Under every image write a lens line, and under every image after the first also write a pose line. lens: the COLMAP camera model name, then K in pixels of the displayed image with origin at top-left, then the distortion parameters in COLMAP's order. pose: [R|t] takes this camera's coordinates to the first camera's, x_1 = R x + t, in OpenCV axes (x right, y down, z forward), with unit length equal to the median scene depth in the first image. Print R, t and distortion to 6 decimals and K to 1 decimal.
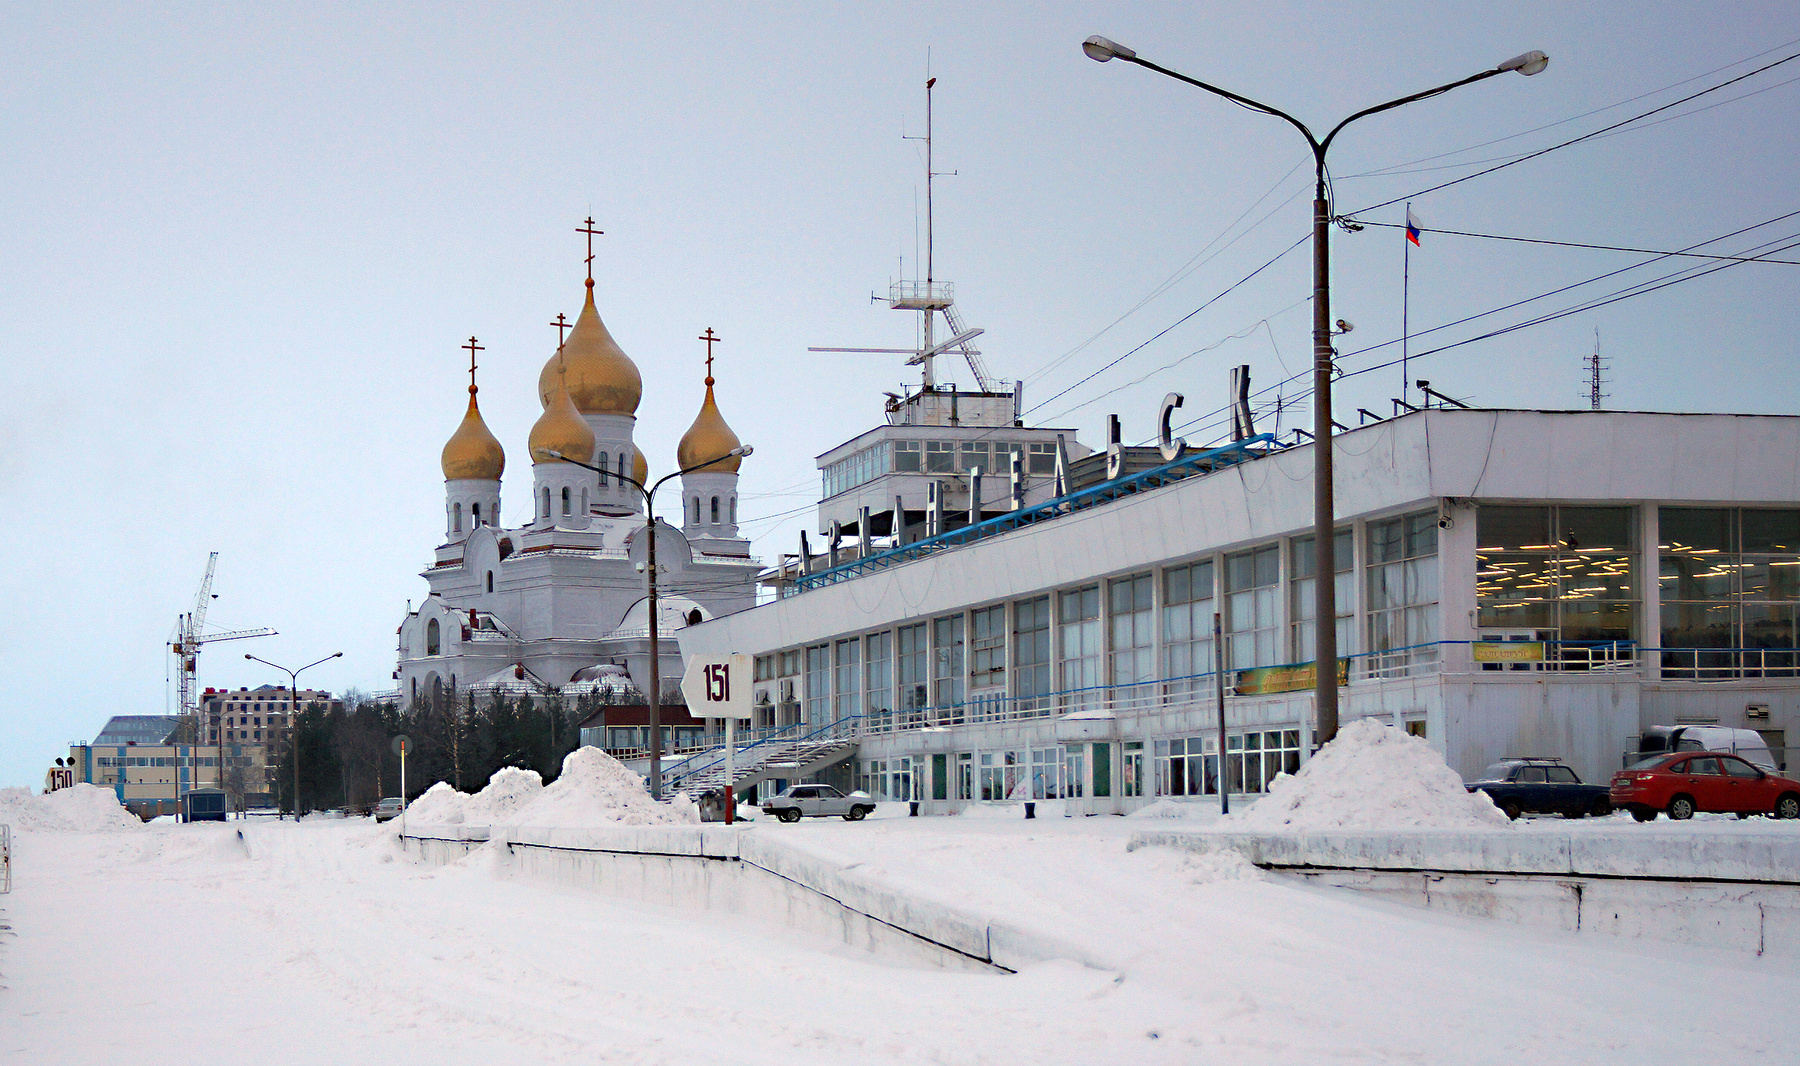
lens RADIAL K [[3959.8, 0, 906.5], [0, 3959.8, 695.3], [0, 0, 1]] dist [-0.030875, 0.000000]
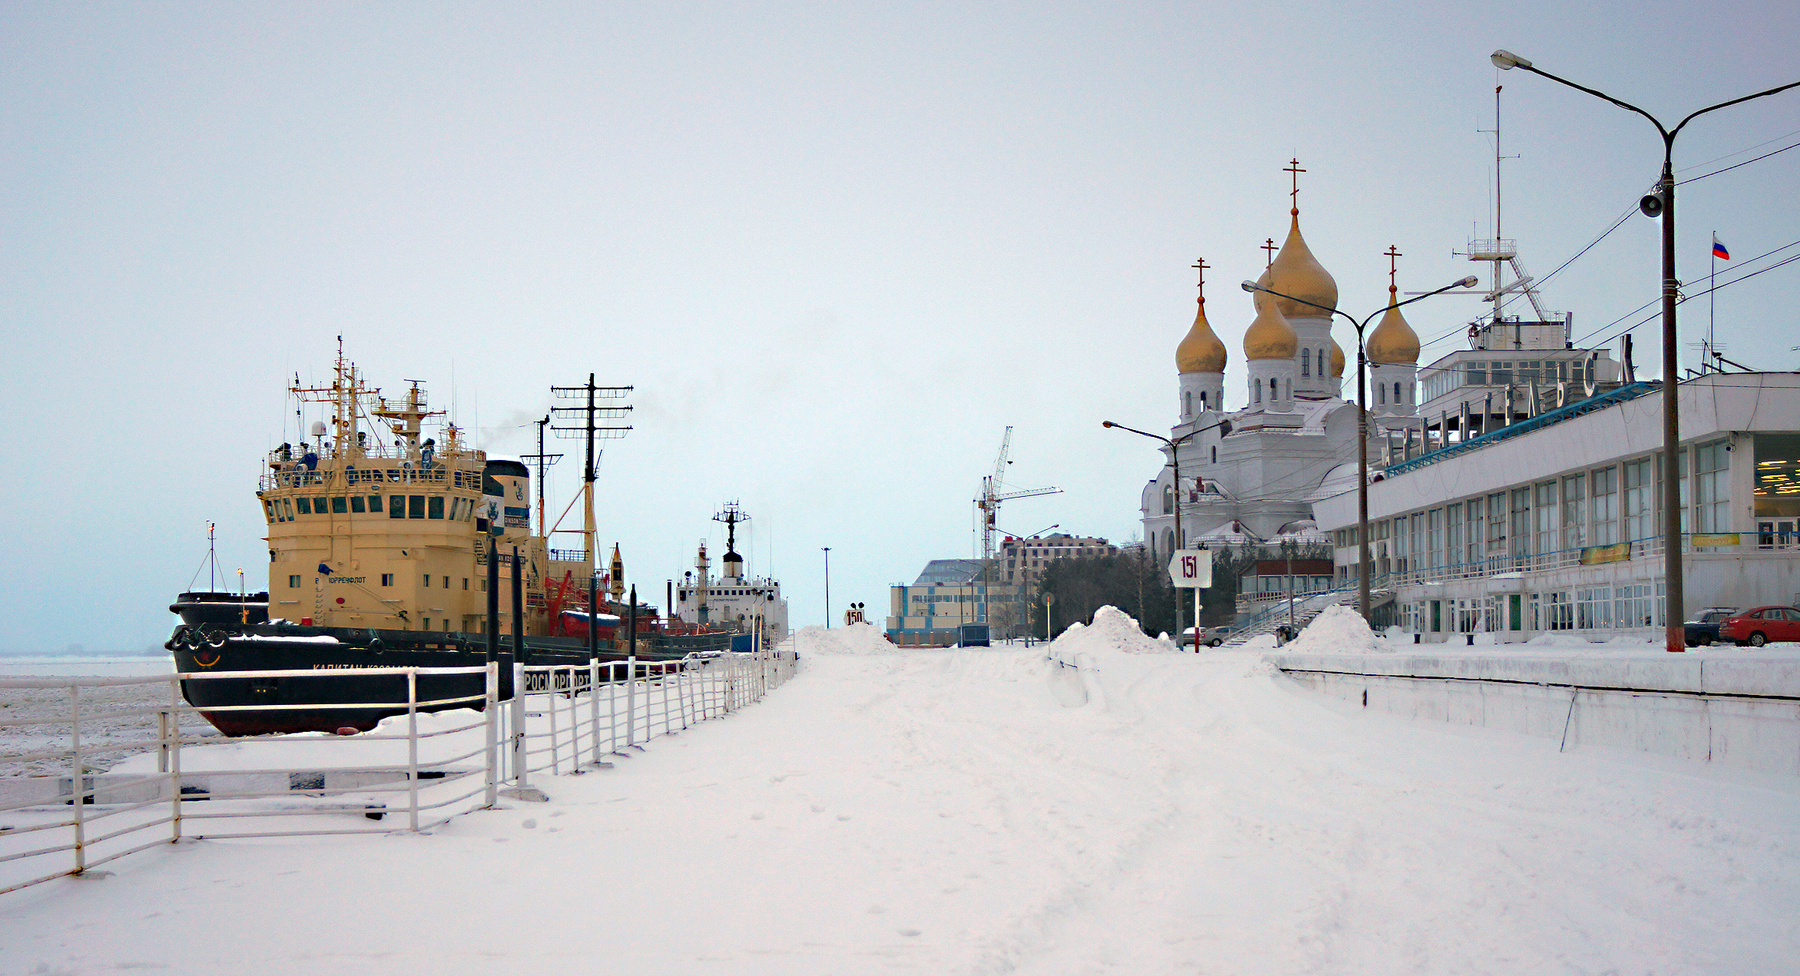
lens RADIAL K [[3292.6, 0, 901.3], [0, 3292.6, 485.7], [0, 0, 1]] dist [-0.001768, 0.000000]
pose [[0.978570, -0.011738, -0.205579, 0.035907], [0.008328, 0.999813, -0.017445, -0.004241], [0.205746, 0.015359, 0.978485, -0.121047]]
